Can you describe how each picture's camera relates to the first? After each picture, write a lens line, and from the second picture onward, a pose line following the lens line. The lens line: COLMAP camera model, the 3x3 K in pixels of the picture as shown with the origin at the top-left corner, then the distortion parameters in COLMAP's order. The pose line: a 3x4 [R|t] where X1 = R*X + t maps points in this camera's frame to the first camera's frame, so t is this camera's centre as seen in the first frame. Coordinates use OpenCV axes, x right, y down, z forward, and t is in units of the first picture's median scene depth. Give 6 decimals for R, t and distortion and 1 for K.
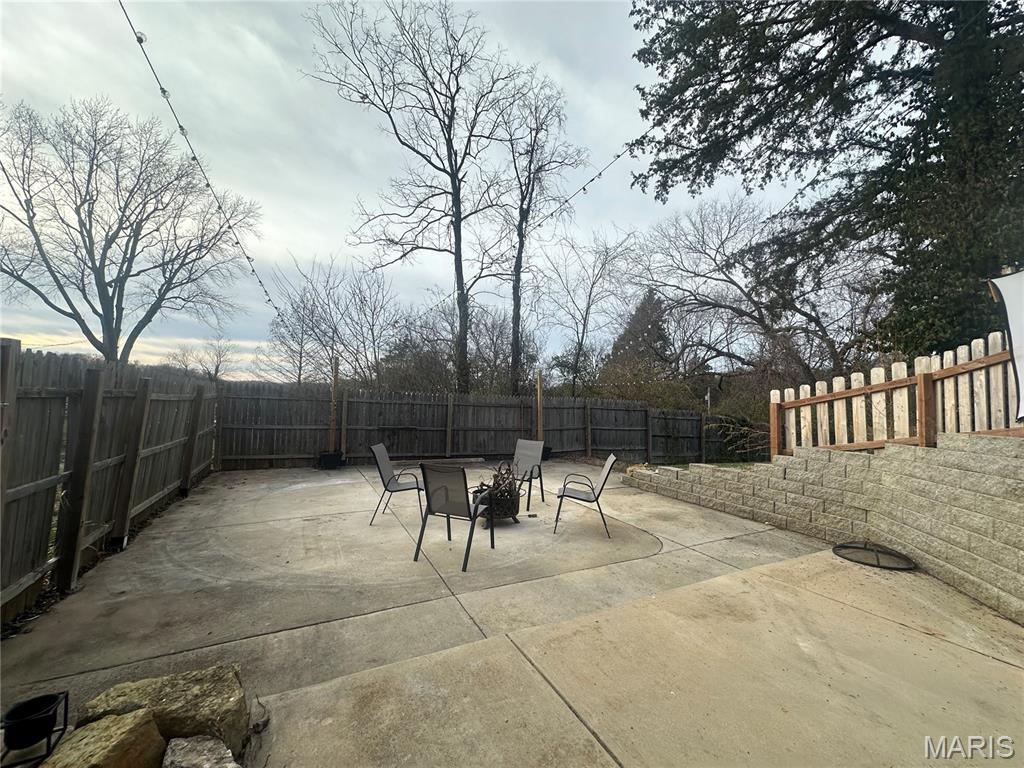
lens RADIAL K [[407.2, 0, 512.0], [0, 407.2, 384.0], [0, 0, 1]] dist [-0.015033, -0.000096]
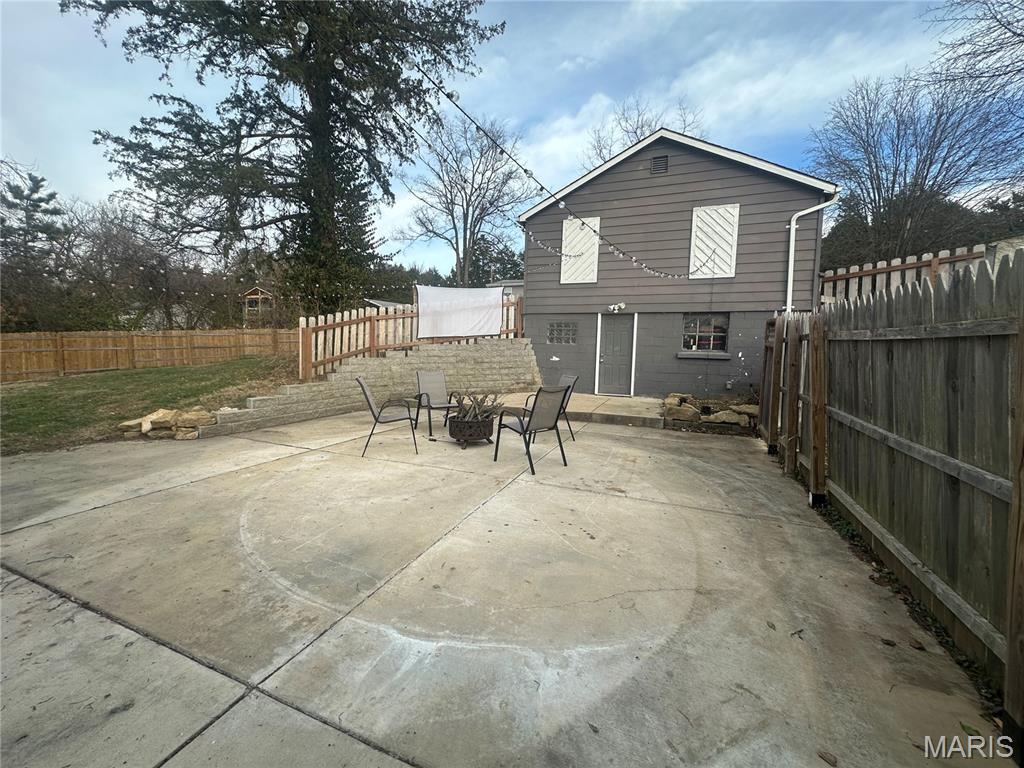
lens RADIAL K [[407.2, 0, 512.0], [0, 407.2, 384.0], [0, 0, 1]] dist [-0.015033, -0.000096]
pose [[-0.653573, -0.113928, 0.748239, -0.967544], [-0.068279, 0.993450, 0.091624, 0.079342], [-0.753777, 0.008794, -0.657071, 1.737102]]
